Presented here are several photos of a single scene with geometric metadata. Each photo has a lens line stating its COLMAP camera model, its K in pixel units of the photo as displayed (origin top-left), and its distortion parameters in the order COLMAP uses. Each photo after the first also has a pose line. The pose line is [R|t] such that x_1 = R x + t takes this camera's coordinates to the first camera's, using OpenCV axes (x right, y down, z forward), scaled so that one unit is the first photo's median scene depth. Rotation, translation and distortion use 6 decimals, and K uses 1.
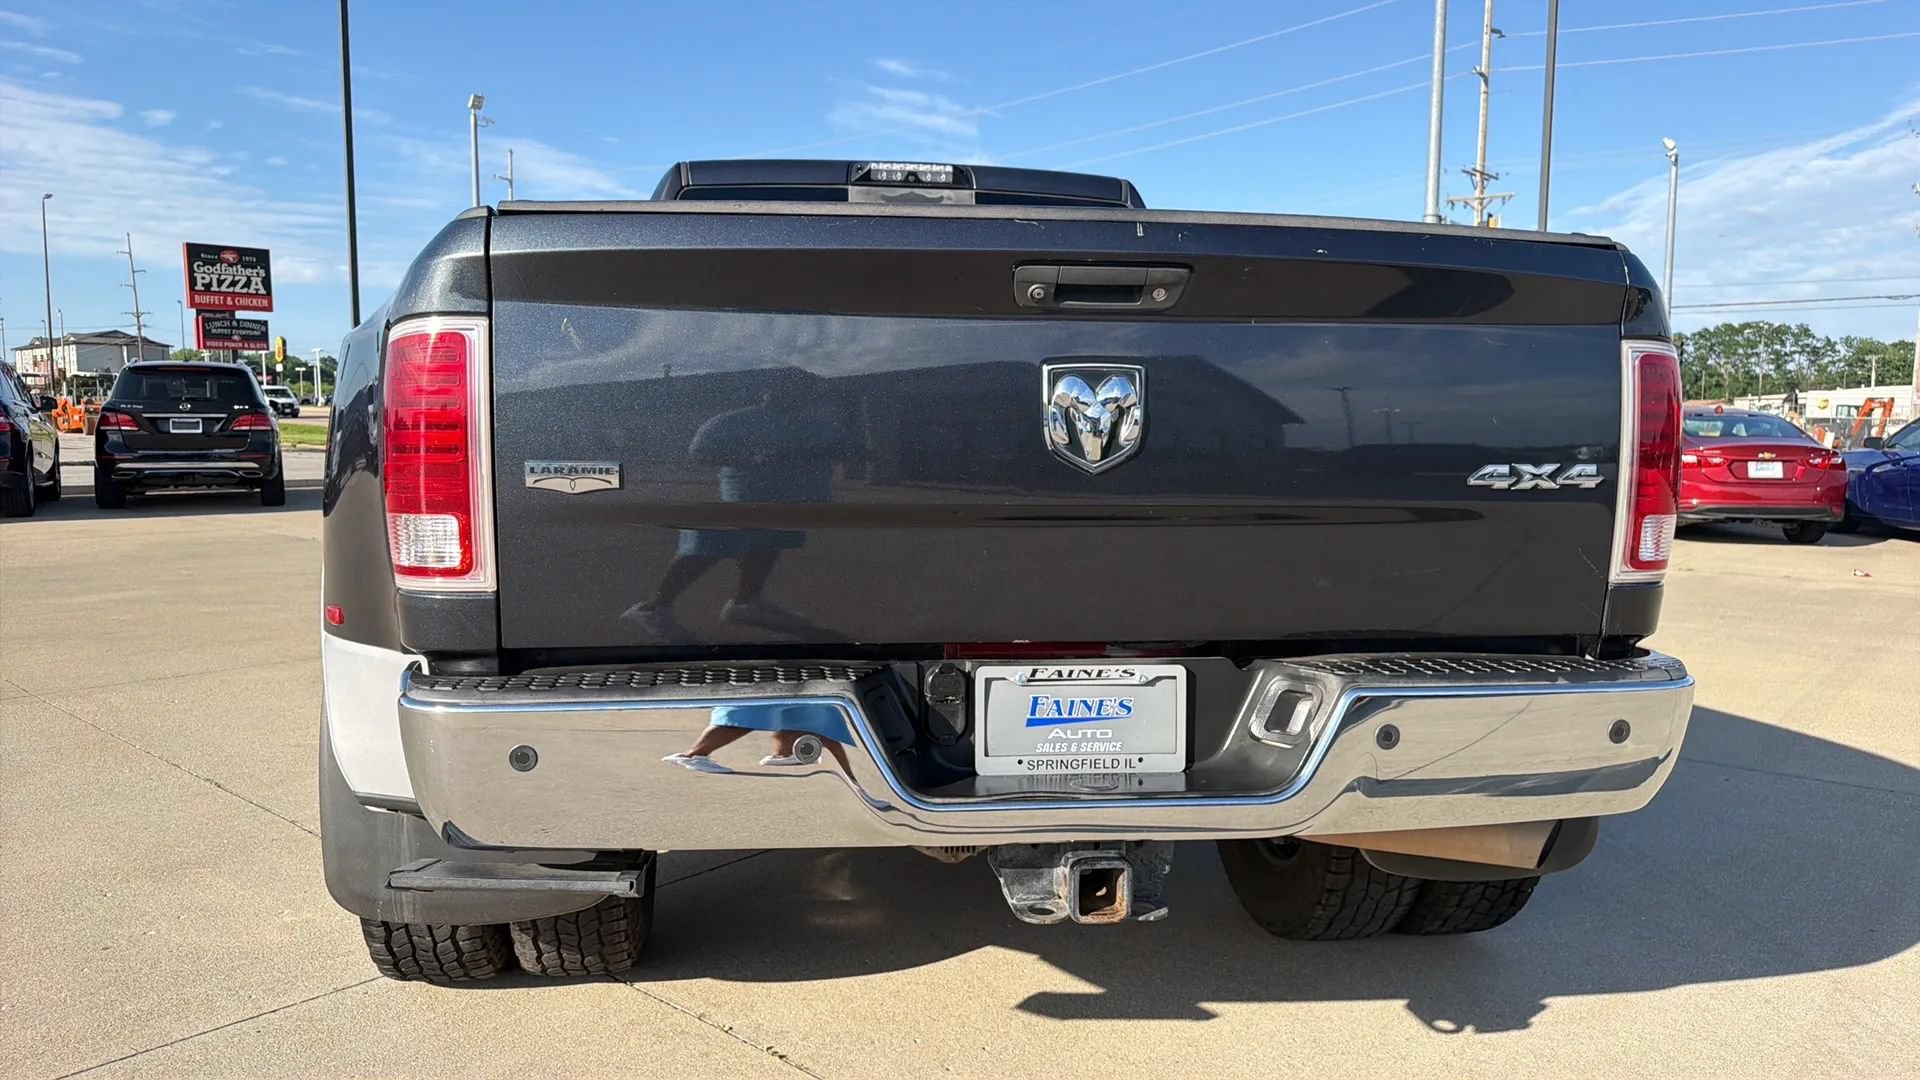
lens RADIAL K [[1305.0, 0, 932.0], [0, 1305.0, 558.0], [0, 0, 1]] dist [0.014945, -0.015265]
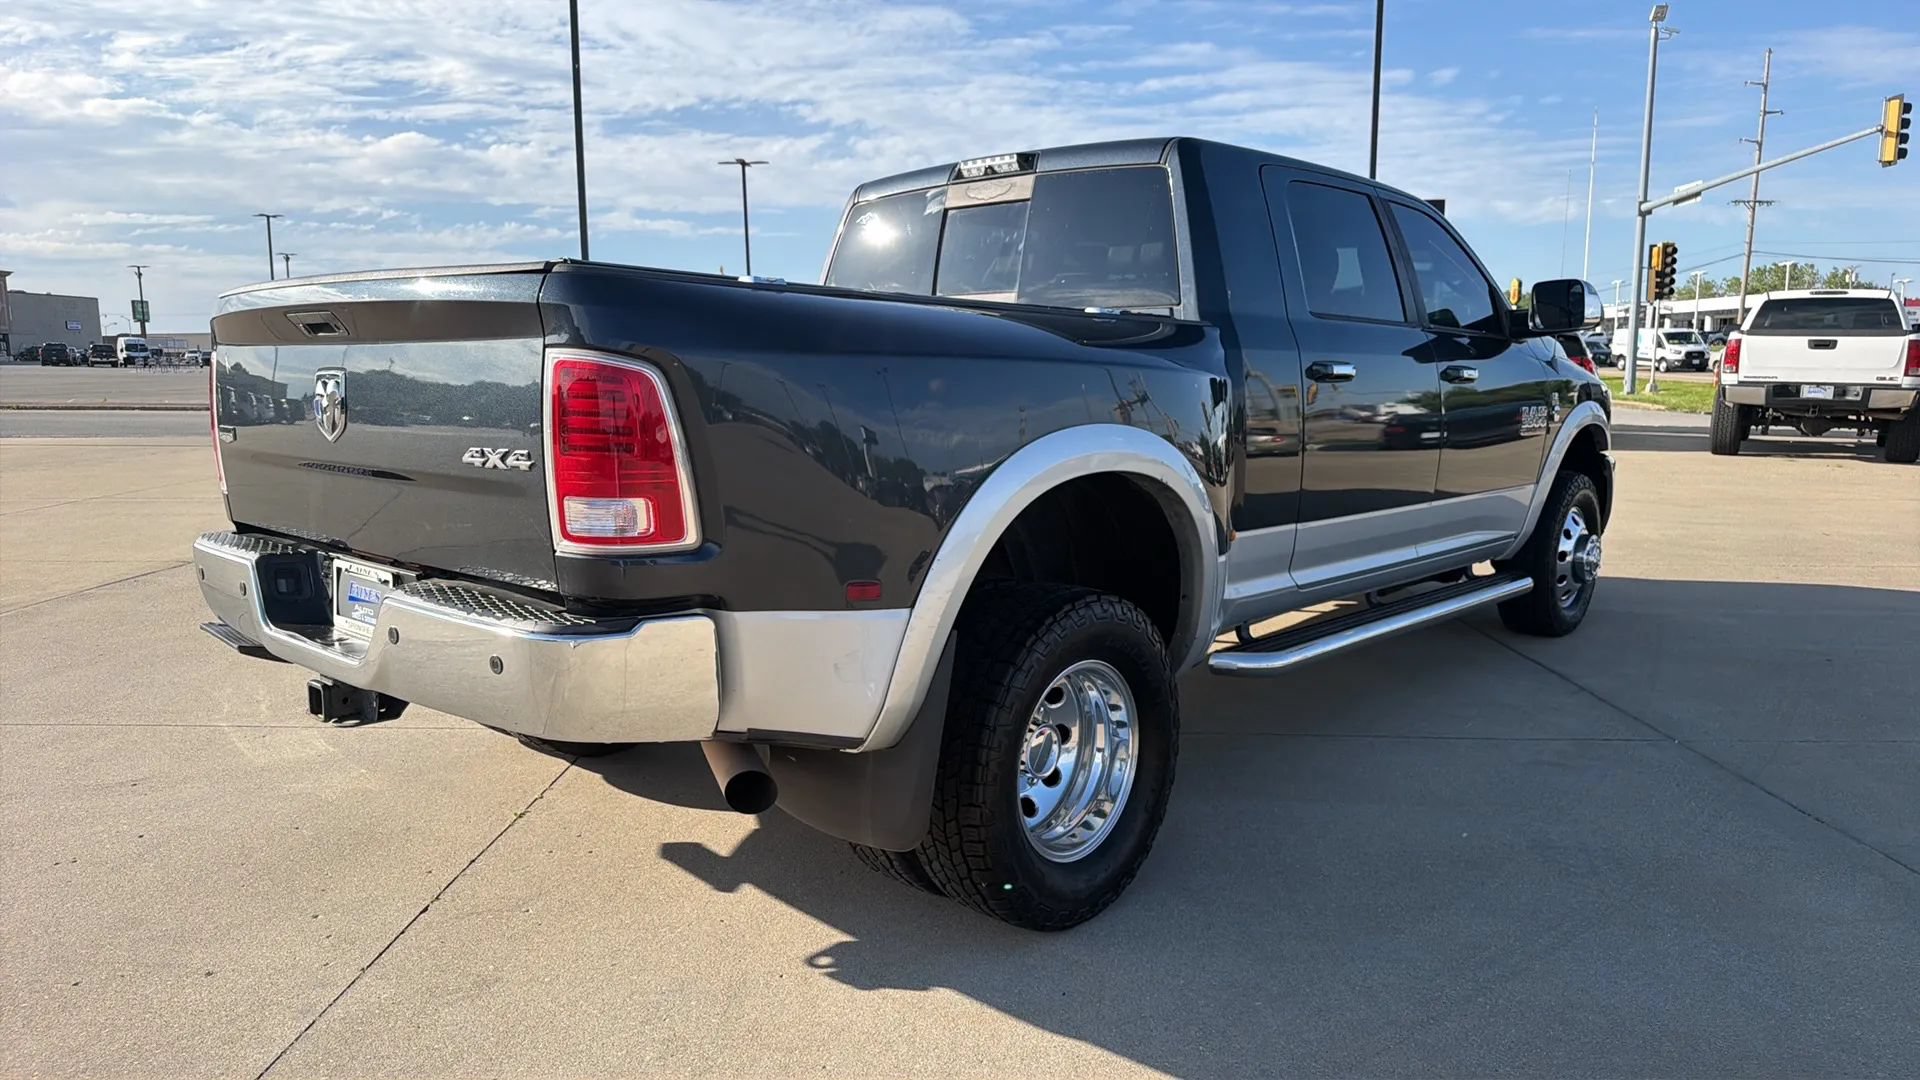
lens RADIAL K [[1305.0, 0, 932.0], [0, 1305.0, 558.0], [0, 0, 1]] dist [0.014945, -0.015265]
pose [[0.634210, 0.105643, -0.765909, 1.599792], [-0.071138, 0.994392, 0.078252, -0.089330], [0.769881, 0.004857, 0.638169, 0.482976]]
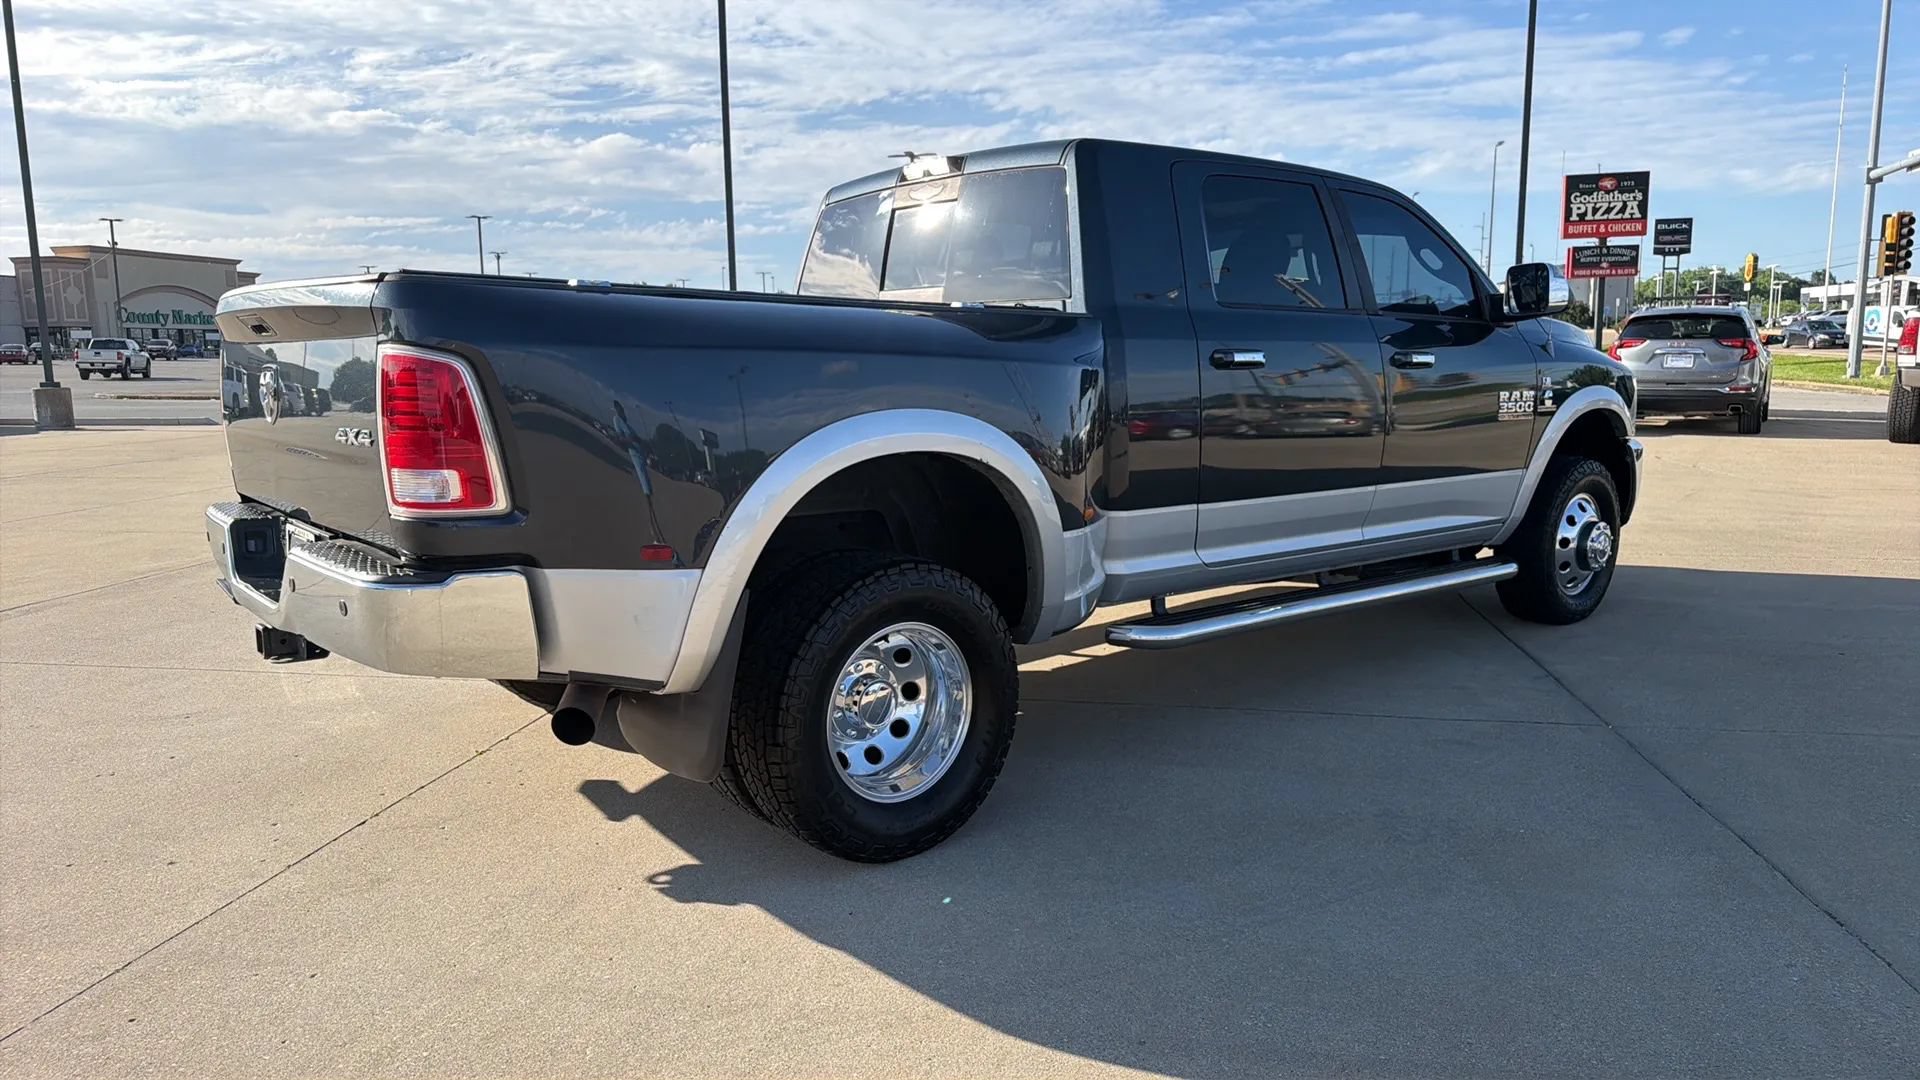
lens RADIAL K [[1300.3, 0, 925.8], [0, 1300.3, 560.7], [0, 0, 1]] dist [0.020732, -0.021800]
pose [[0.516154, 0.123073, -0.847607, 1.972724], [-0.072355, 0.992350, 0.100029, -0.112259], [0.853434, 0.009698, 0.521110, 0.728496]]
